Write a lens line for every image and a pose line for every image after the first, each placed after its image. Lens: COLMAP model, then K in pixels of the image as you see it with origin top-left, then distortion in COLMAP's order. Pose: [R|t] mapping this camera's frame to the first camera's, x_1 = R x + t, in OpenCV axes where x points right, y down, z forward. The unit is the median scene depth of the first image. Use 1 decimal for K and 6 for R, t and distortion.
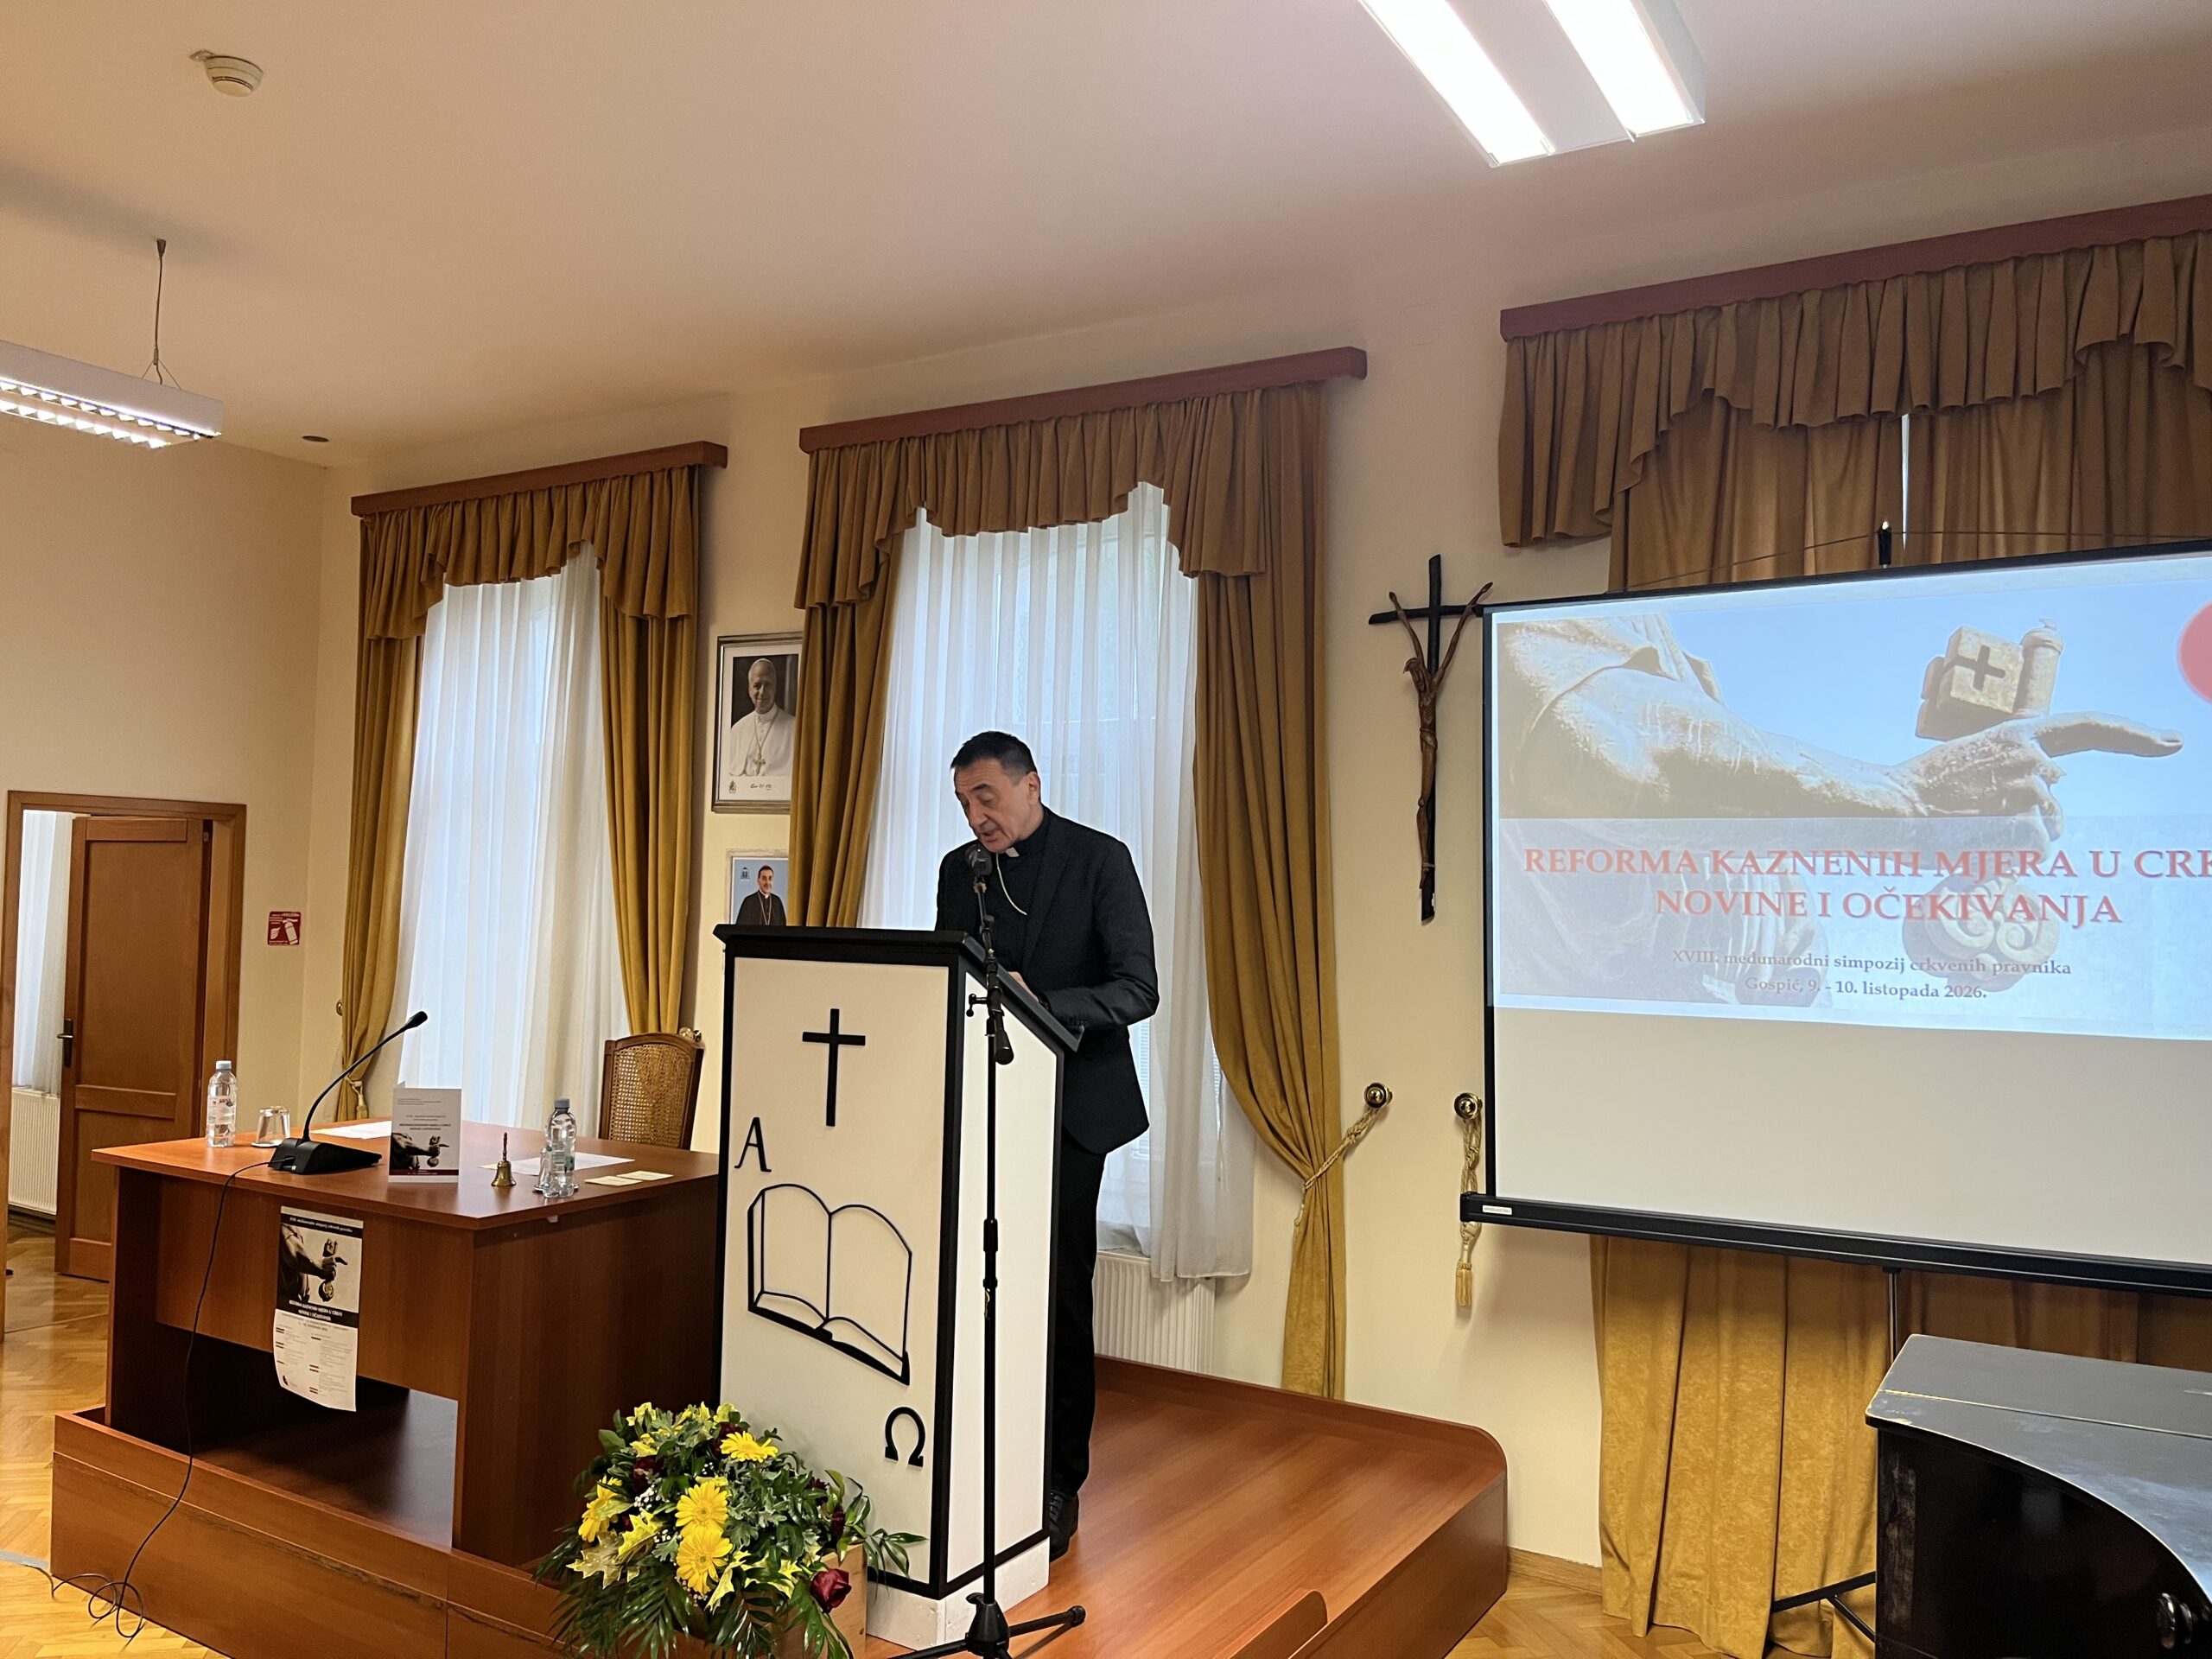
lens RADIAL K [[1684.6, 0, 1098.0], [0, 1684.6, 834.7], [0, 0, 1]] dist [0.054169, -0.074686]
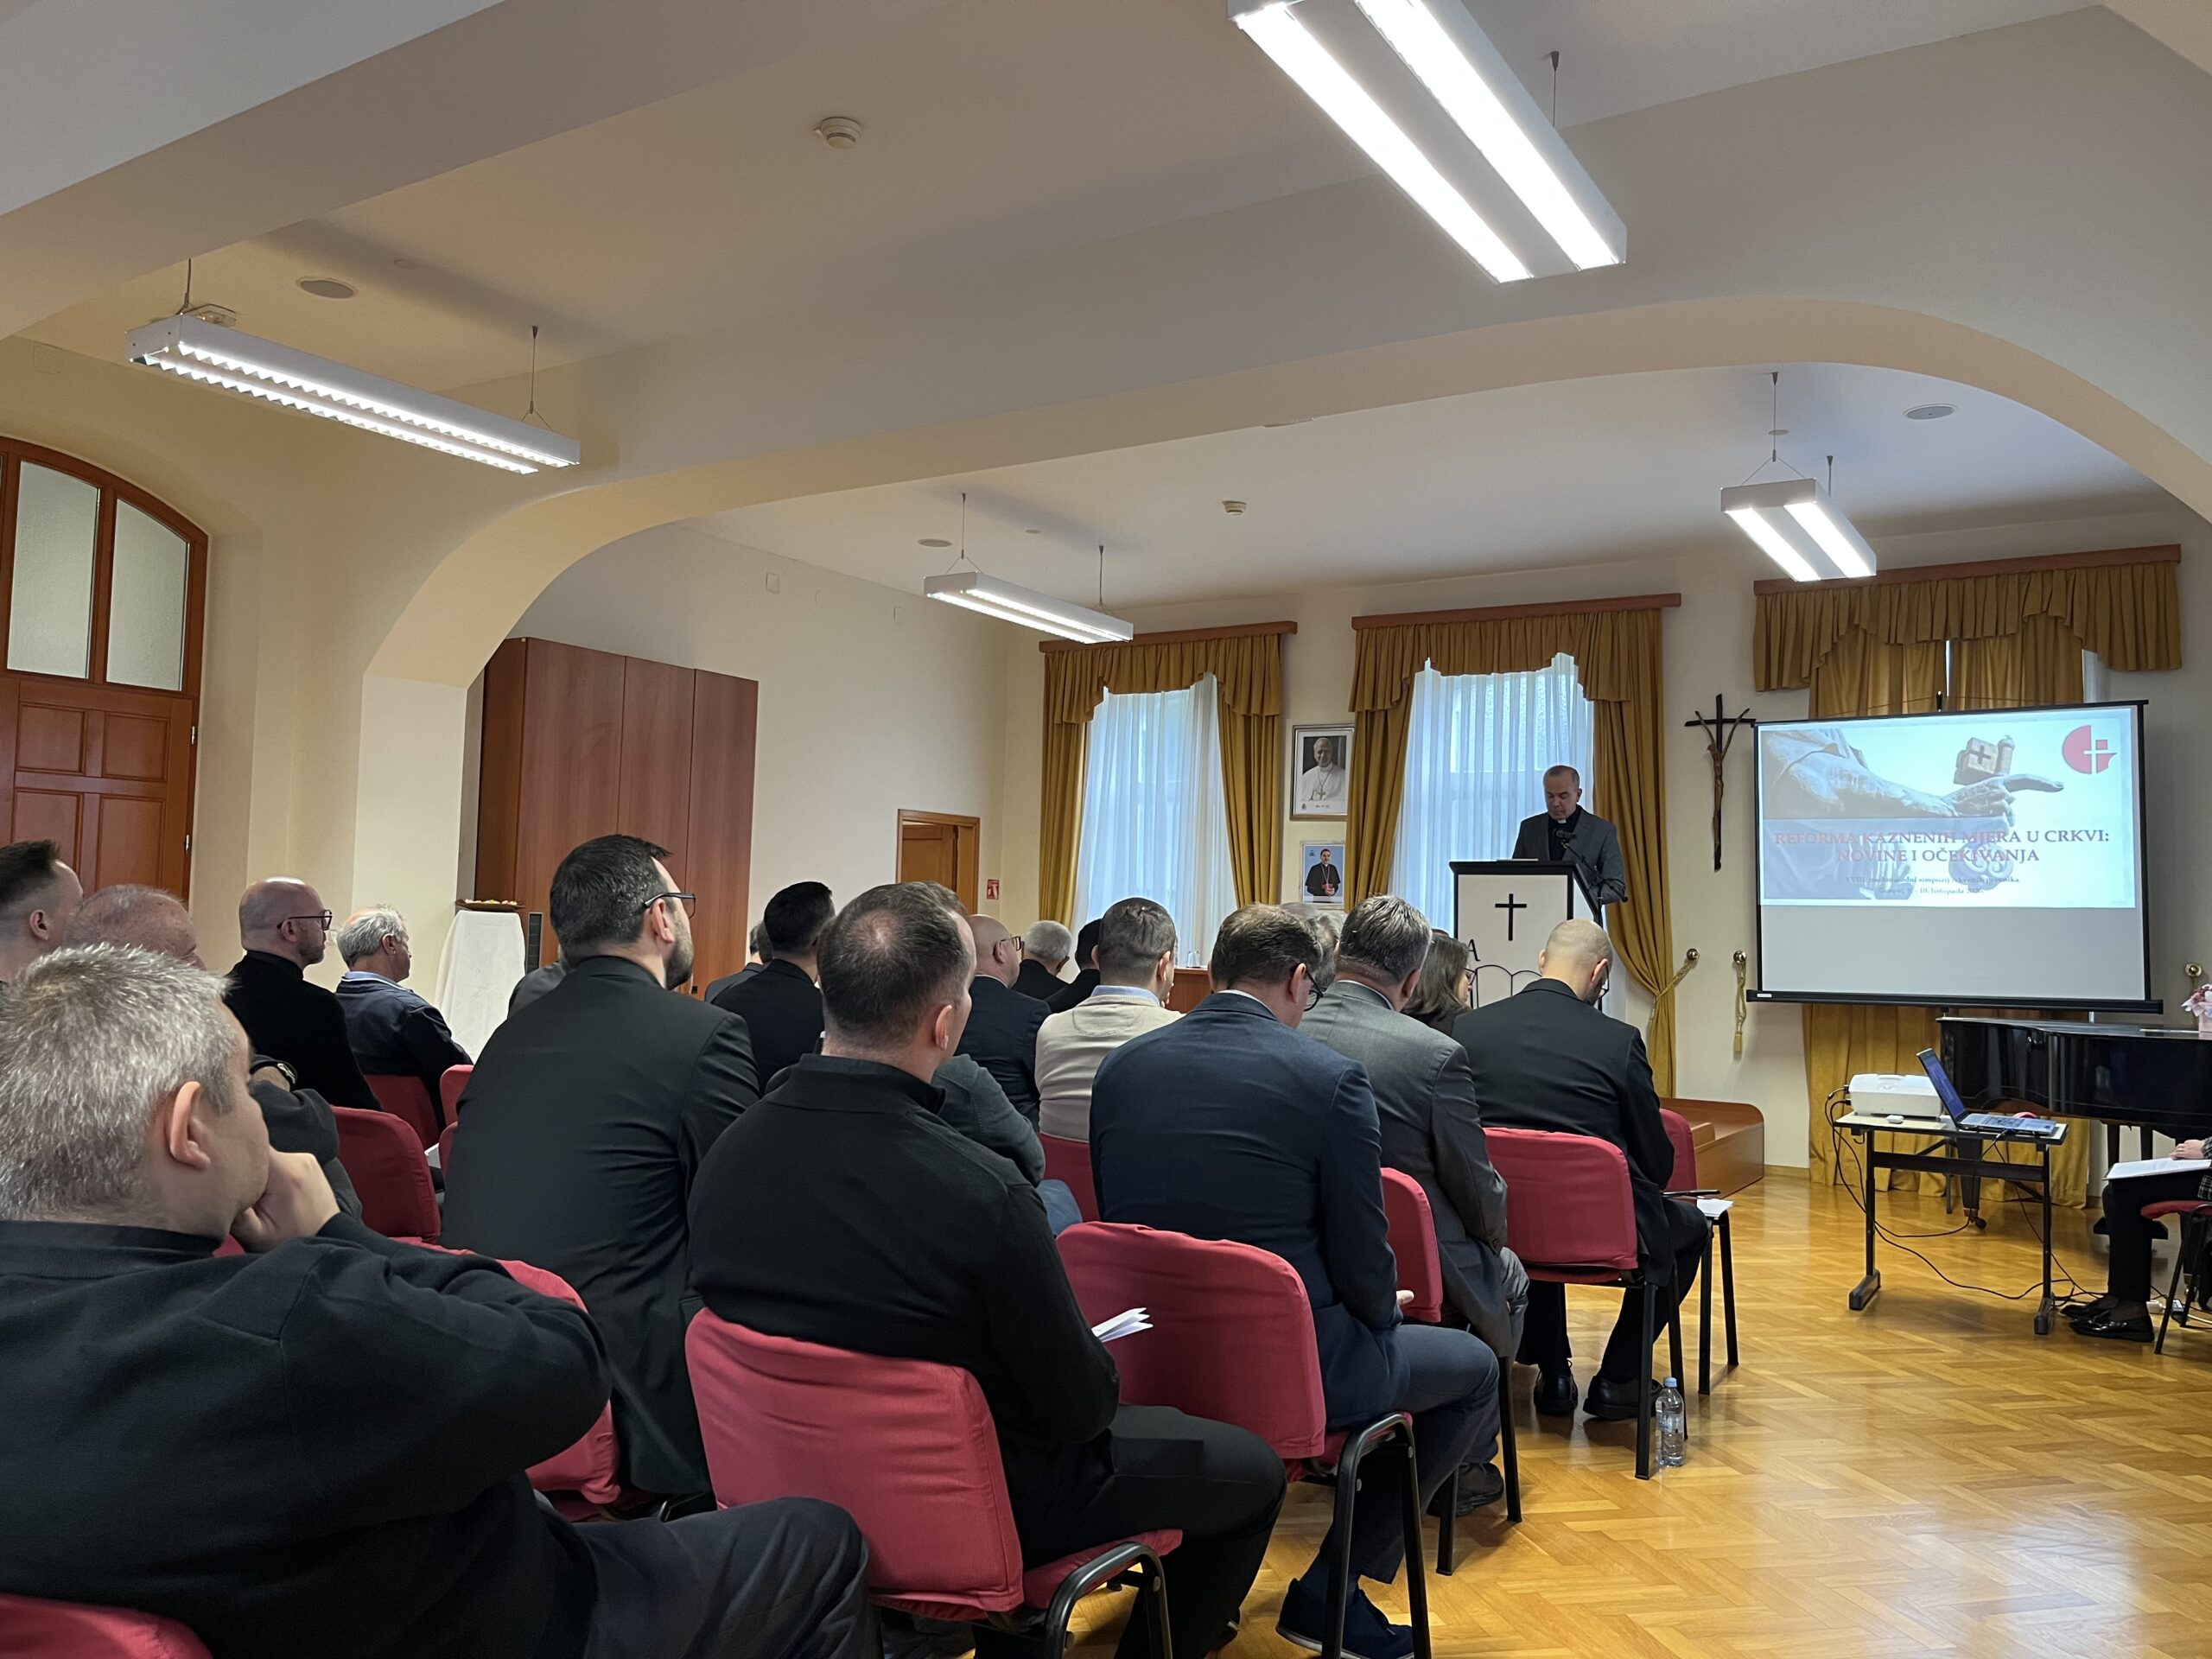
lens RADIAL K [[1684.6, 0, 1099.6], [0, 1684.6, 836.8], [0, 0, 1]] dist [0.054169, -0.074686]
pose [[0.999780, 0.000480, -0.020980, -0.582093], [-0.000787, 0.999892, -0.014648, 0.045993], [0.020971, 0.014661, 0.999673, -1.229697]]
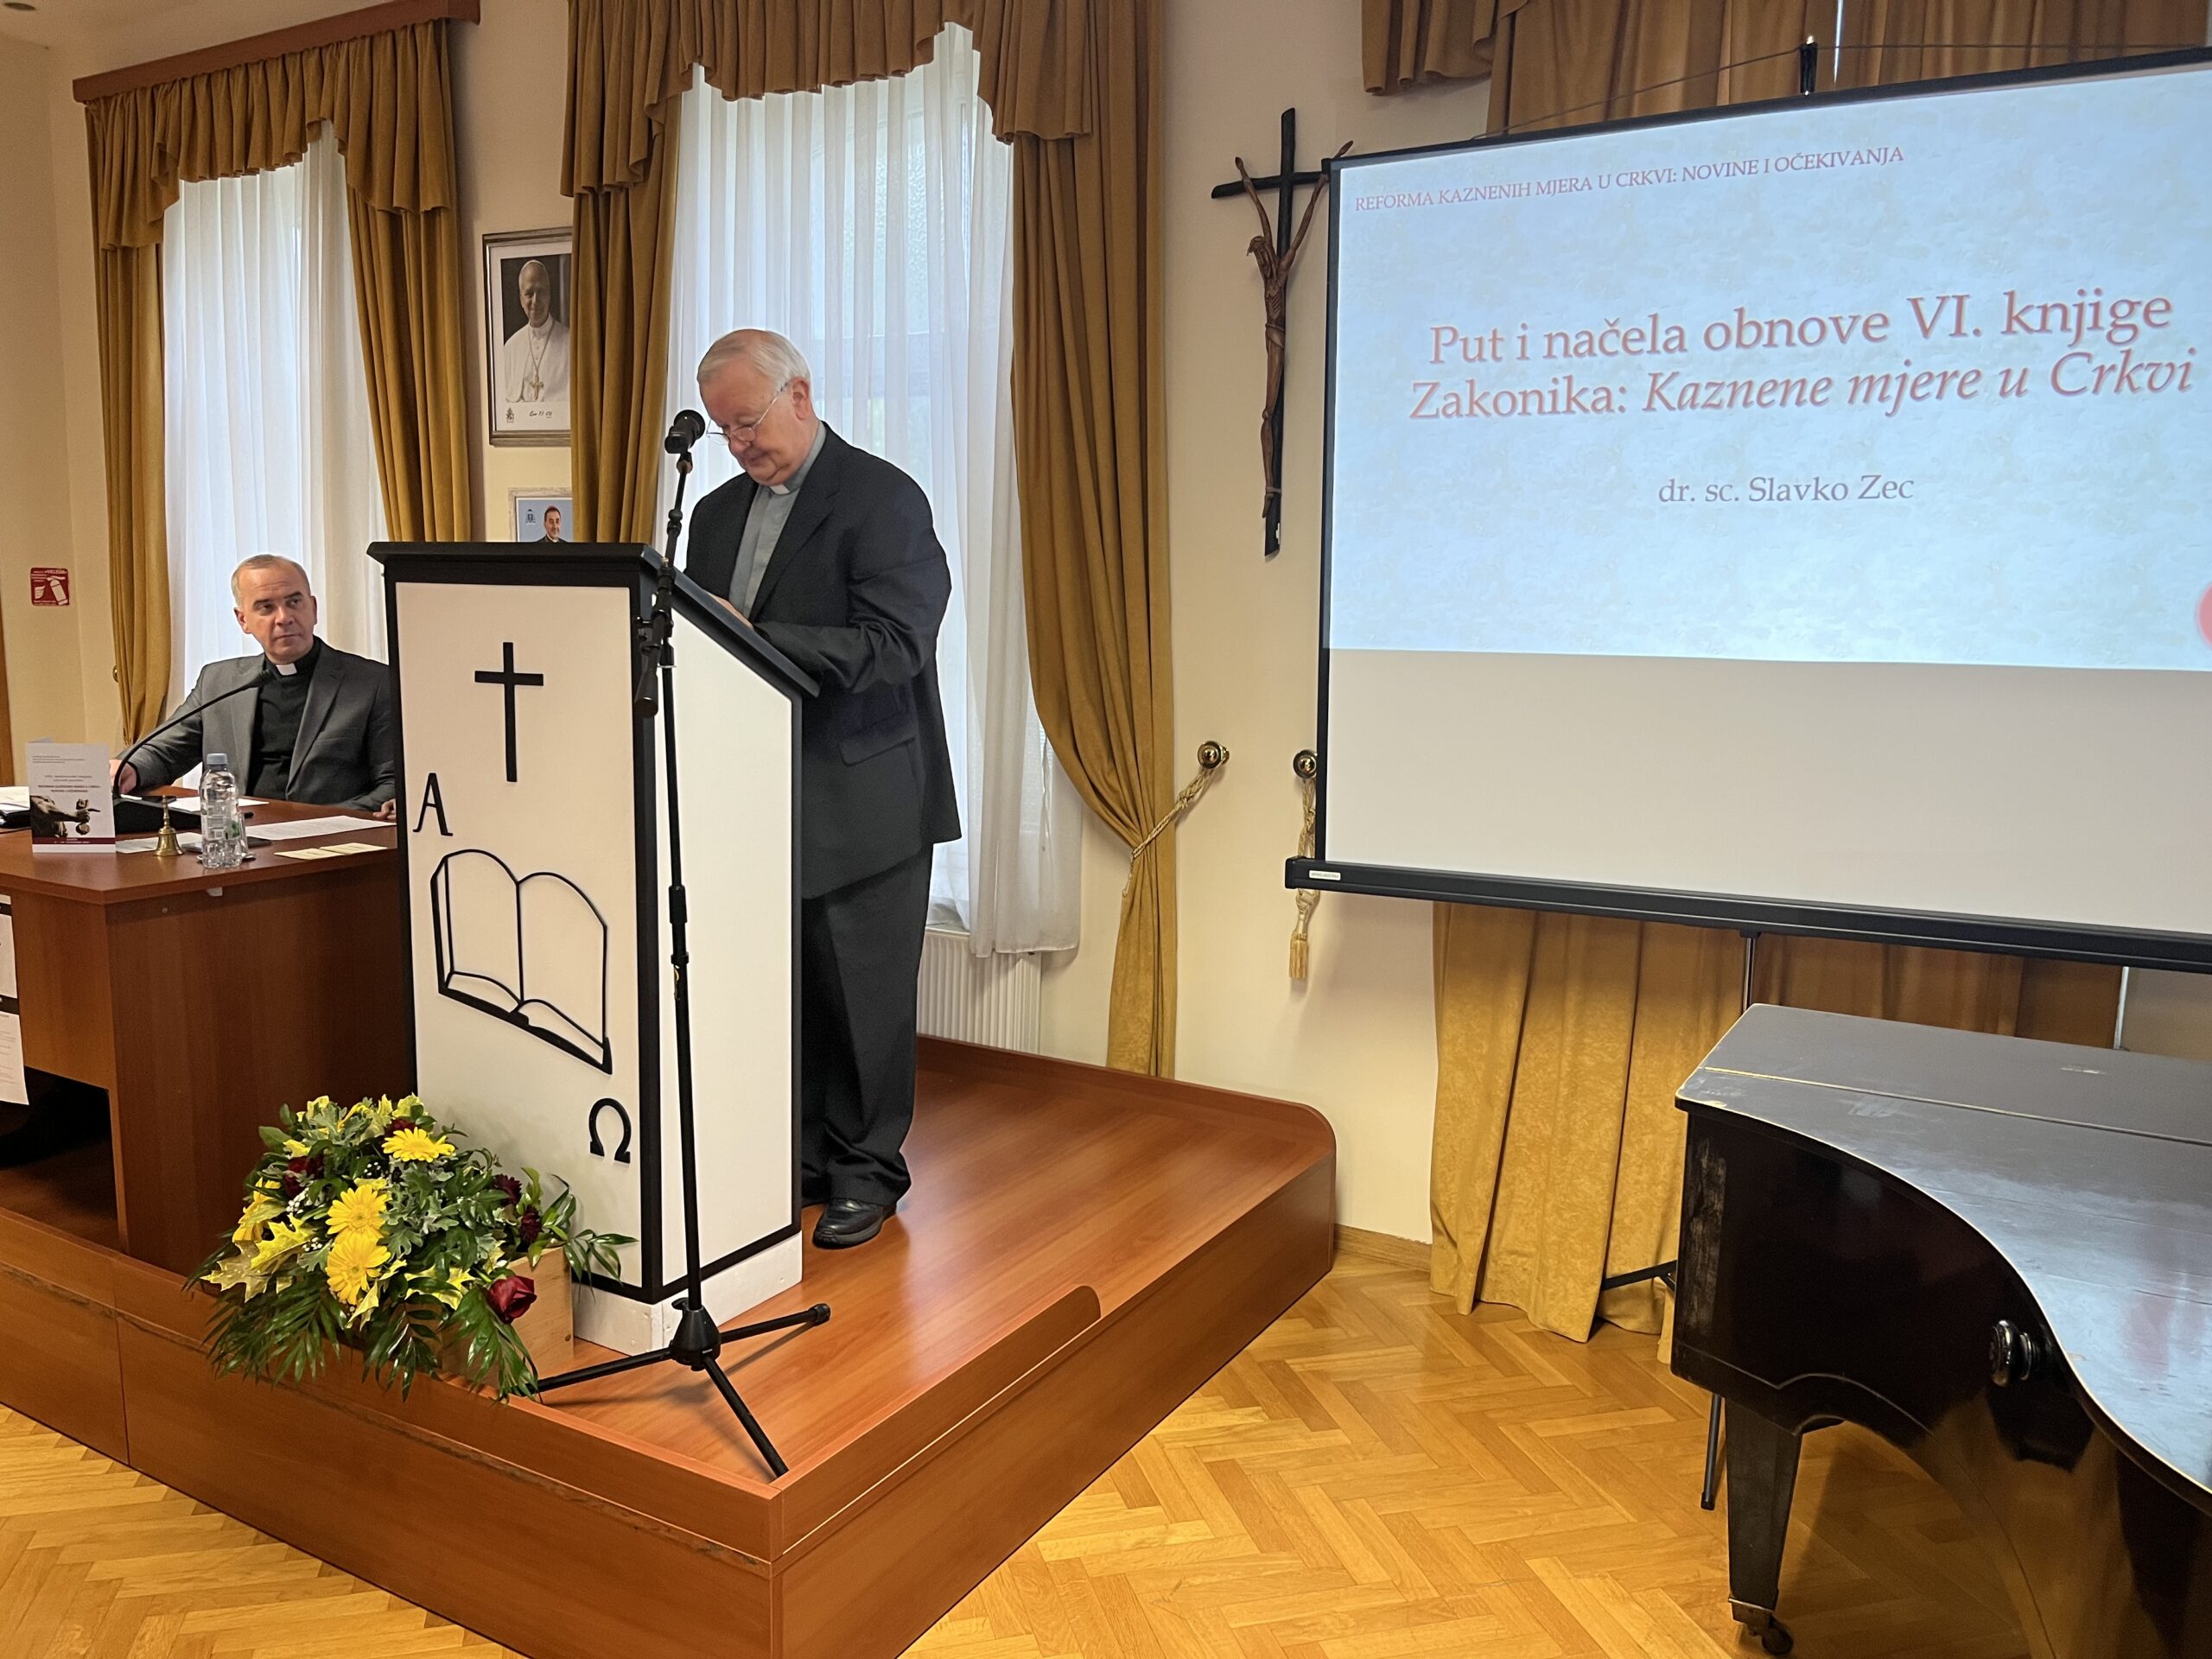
lens RADIAL K [[1684.6, 0, 1095.4], [0, 1684.6, 842.7], [0, 0, 1]] dist [0.054169, -0.074686]
pose [[0.999668, -0.007861, 0.024537, 0.091154], [0.003127, 0.982297, 0.187303, 0.036927], [-0.025575, -0.187164, 0.981996, 0.129078]]
